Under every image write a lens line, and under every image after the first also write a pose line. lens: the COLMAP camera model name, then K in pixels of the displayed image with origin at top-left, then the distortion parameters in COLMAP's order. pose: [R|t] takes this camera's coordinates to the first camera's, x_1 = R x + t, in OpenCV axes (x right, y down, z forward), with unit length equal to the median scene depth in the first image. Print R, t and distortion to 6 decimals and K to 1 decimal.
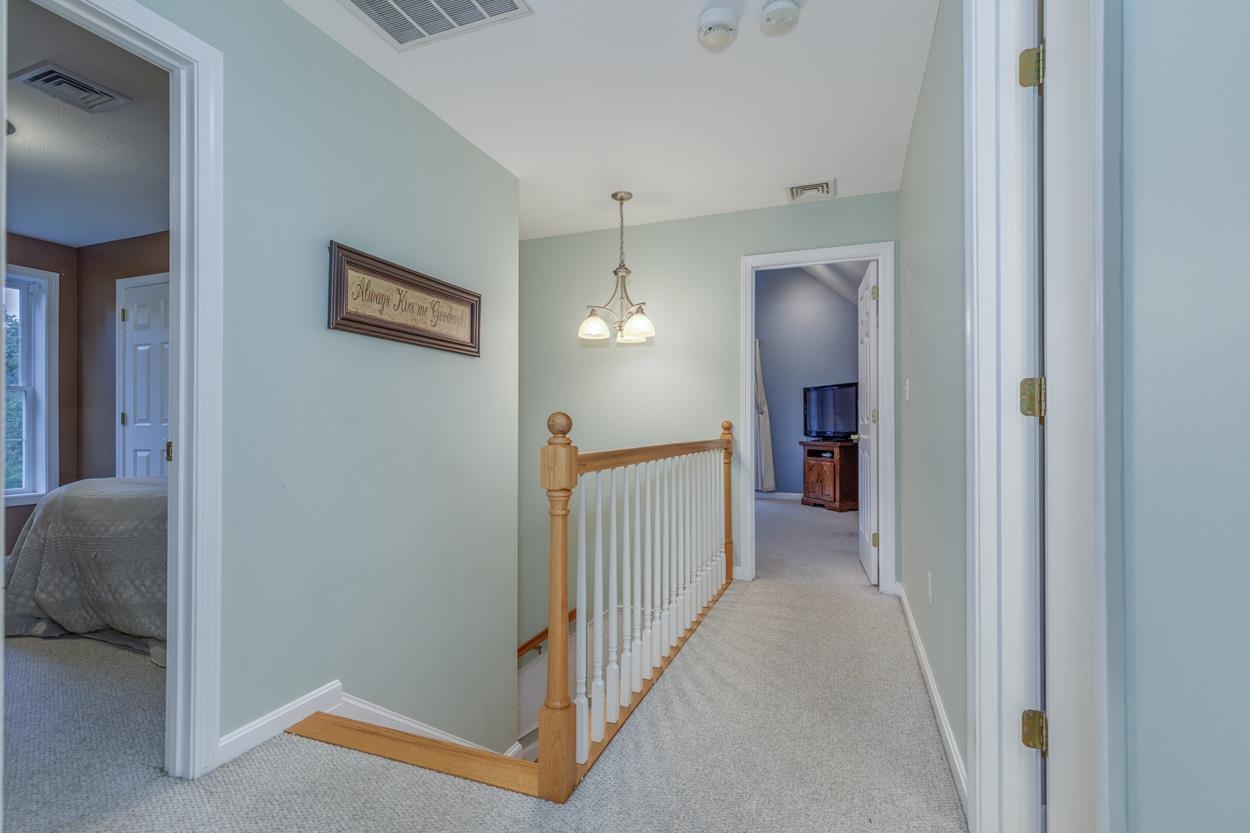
lens RADIAL K [[566.3, 0, 625.0], [0, 566.3, 416.5], [0, 0, 1]] dist [0.003539, 0.000341]
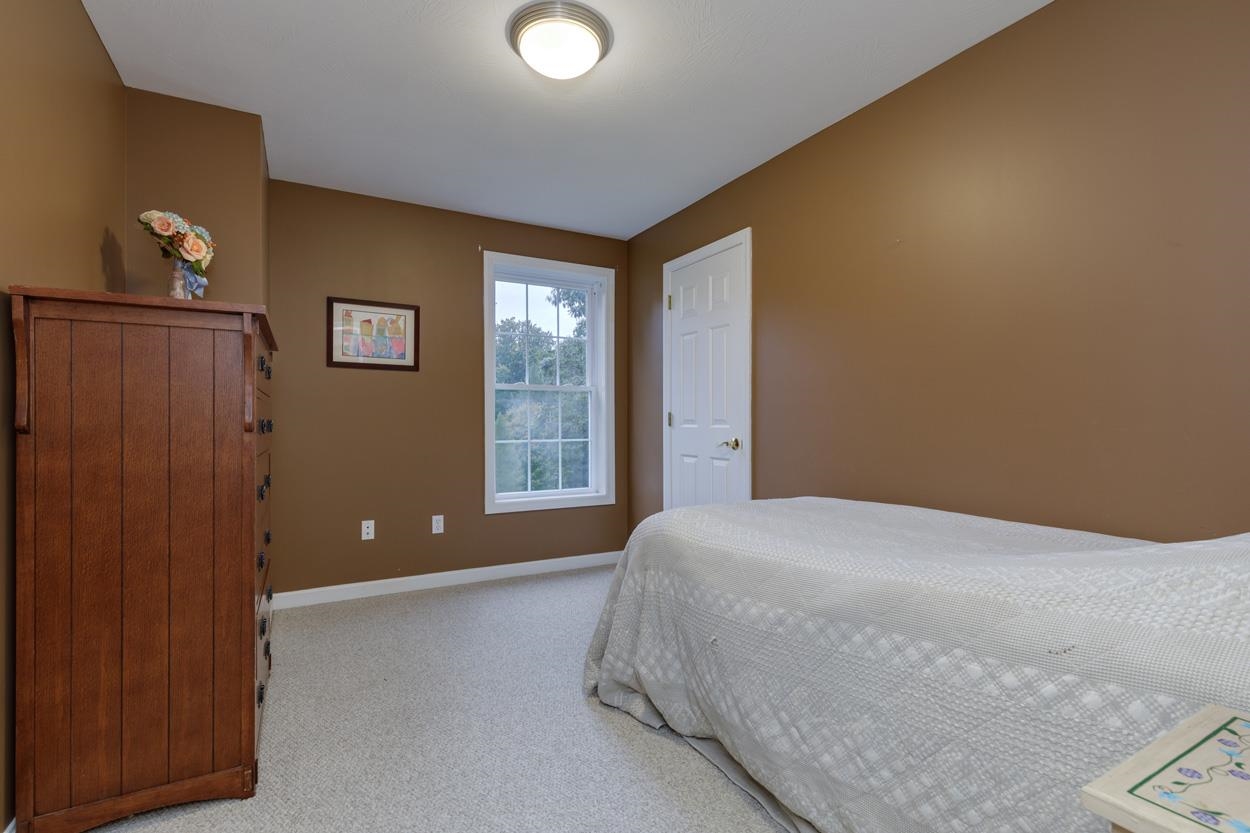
lens RADIAL K [[566.3, 0, 625.0], [0, 566.3, 416.5], [0, 0, 1]] dist [0.003539, 0.000341]
pose [[0.765048, 0.004126, -0.643960, -0.573845], [0.002252, 0.999956, 0.009083, -0.013861], [0.643969, -0.008399, 0.765005, 0.431988]]
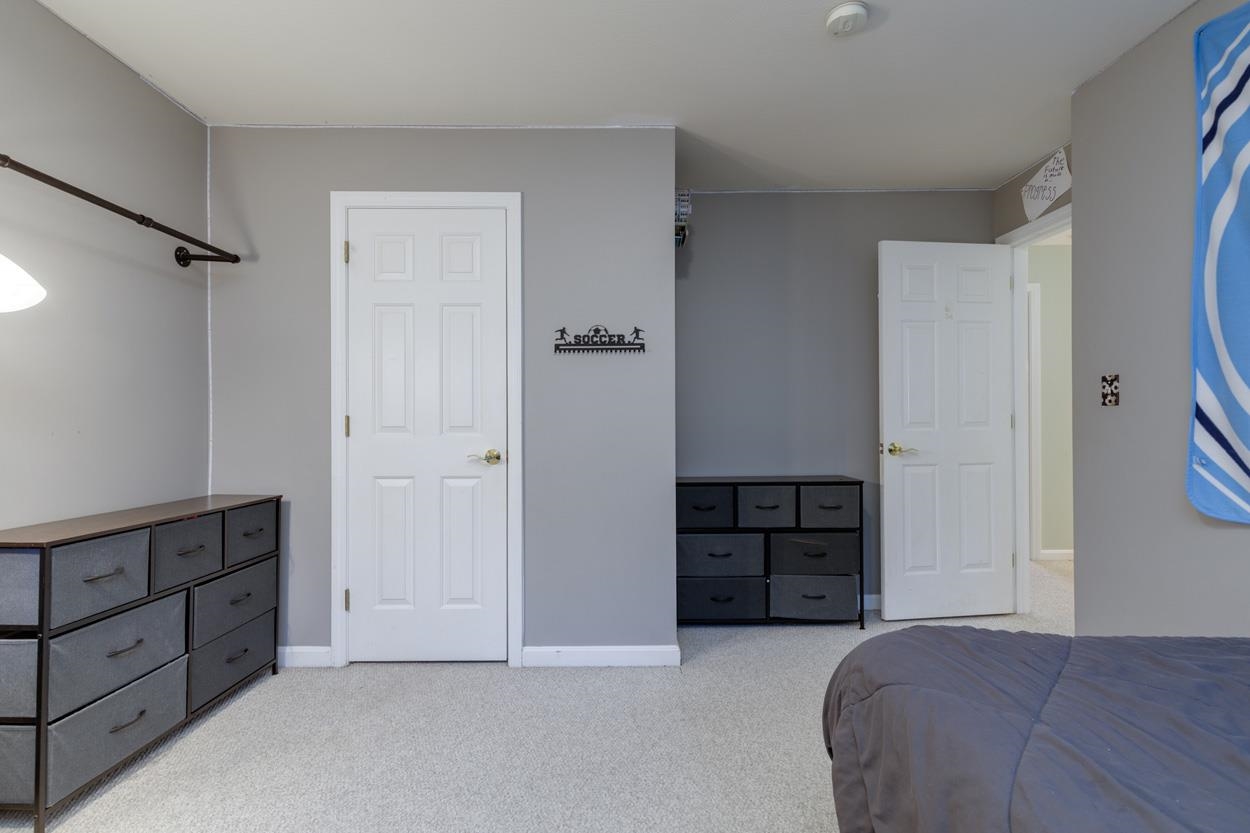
lens RADIAL K [[566.3, 0, 625.0], [0, 566.3, 416.5], [0, 0, 1]] dist [0.003539, 0.000341]
pose [[0.934446, 0.003296, 0.356090, -1.294317], [-0.003687, 0.999993, 0.000418, -0.012194], [-0.356086, -0.001703, 0.934452, 0.522730]]
